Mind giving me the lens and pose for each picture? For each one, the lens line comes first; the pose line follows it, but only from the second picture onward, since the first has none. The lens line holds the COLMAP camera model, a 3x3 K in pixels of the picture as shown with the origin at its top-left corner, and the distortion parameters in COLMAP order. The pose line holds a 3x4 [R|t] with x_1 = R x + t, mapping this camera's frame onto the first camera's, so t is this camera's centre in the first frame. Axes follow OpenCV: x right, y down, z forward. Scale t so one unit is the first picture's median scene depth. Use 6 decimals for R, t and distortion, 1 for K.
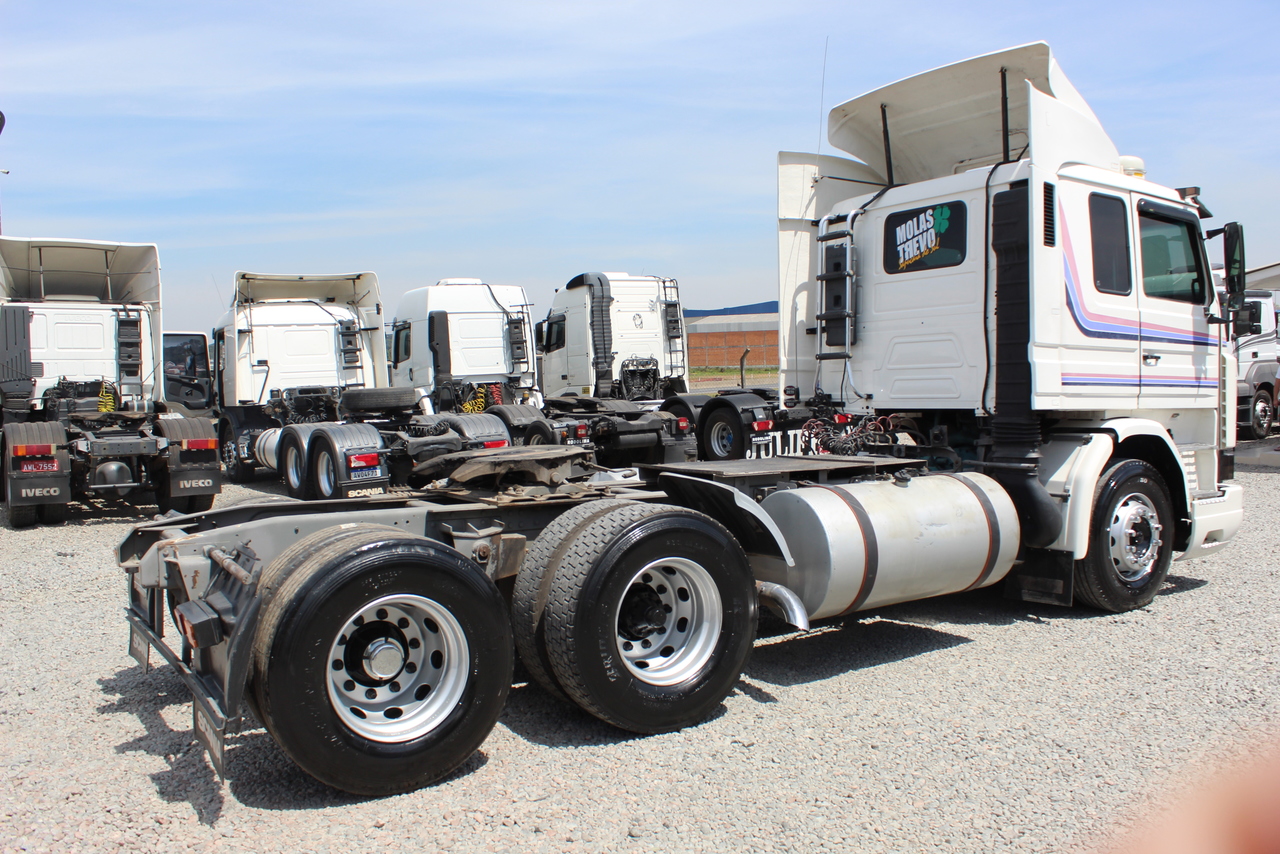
lens RADIAL K [[1092.9, 0, 645.8], [0, 1092.9, 441.0], [0, 0, 1]] dist [-0.163455, 0.155605]
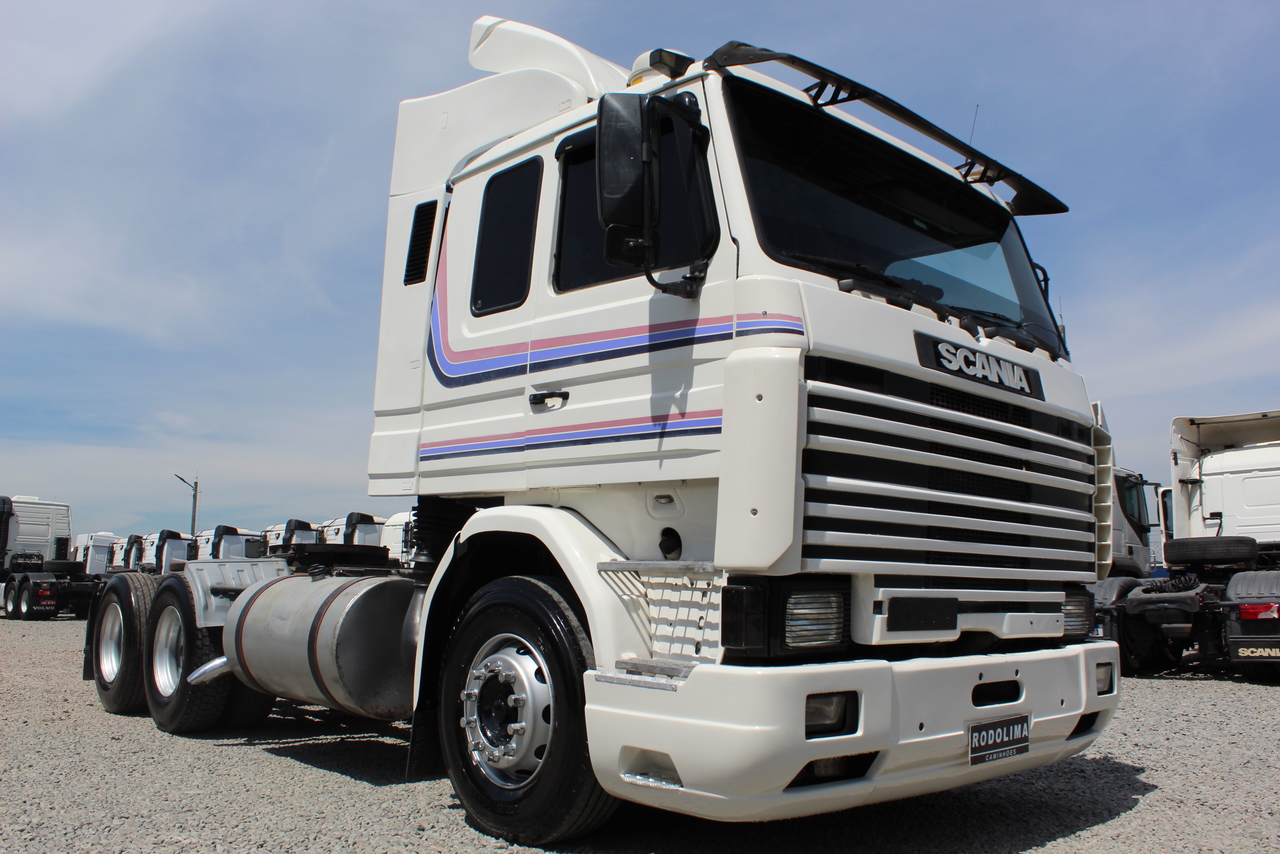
lens RADIAL K [[1092.9, 0, 645.8], [0, 1092.9, 441.0], [0, 0, 1]] dist [-0.163455, 0.155605]
pose [[0.151330, -0.109830, -0.982363, 0.481345], [-0.069020, 0.990209, -0.121339, 0.005311], [0.986071, 0.086165, 0.142268, 0.443442]]
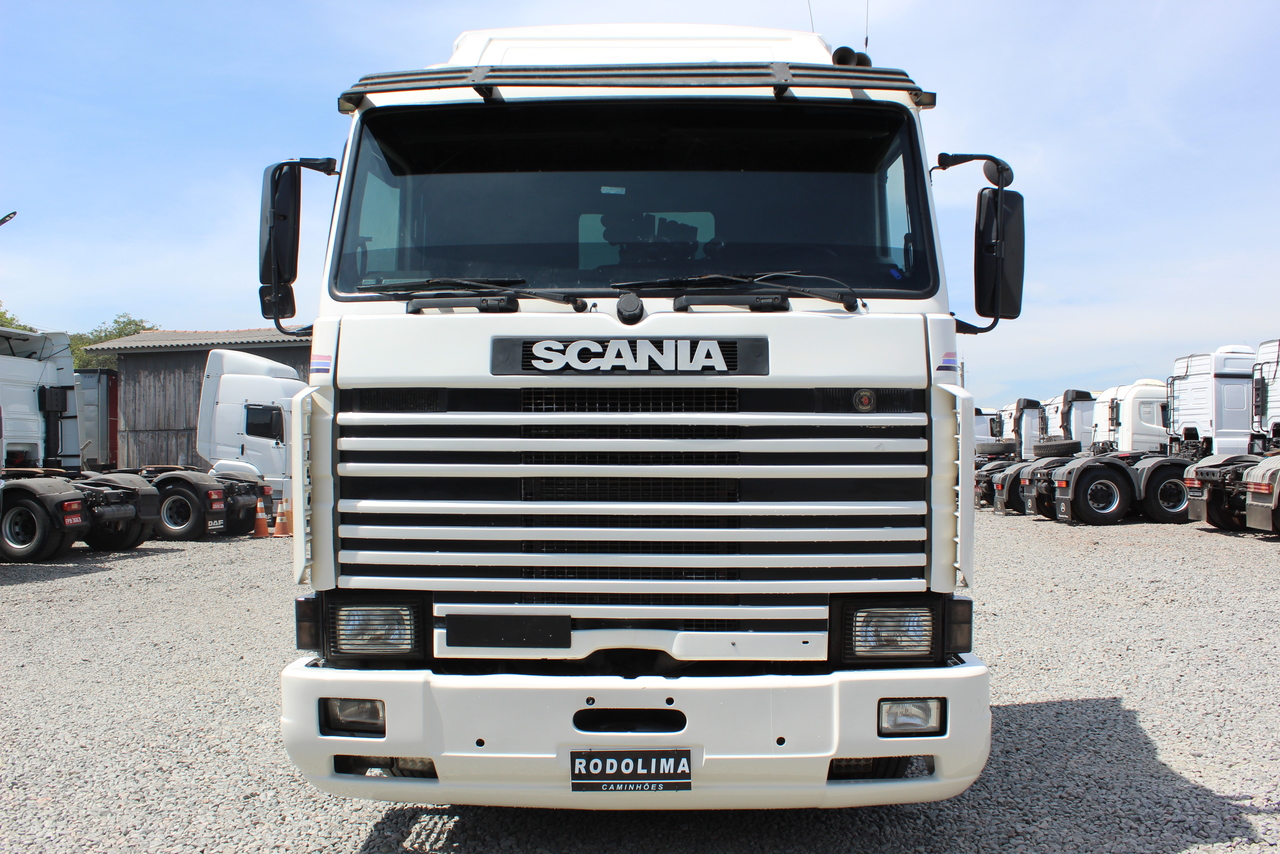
lens RADIAL K [[1092.9, 0, 645.8], [0, 1092.9, 441.0], [0, 0, 1]] dist [-0.163455, 0.155605]
pose [[-0.576206, 0.020664, -0.817044, 0.425189], [-0.025398, 0.998745, 0.043171, -0.042367], [0.816910, 0.045627, -0.574958, 0.701569]]
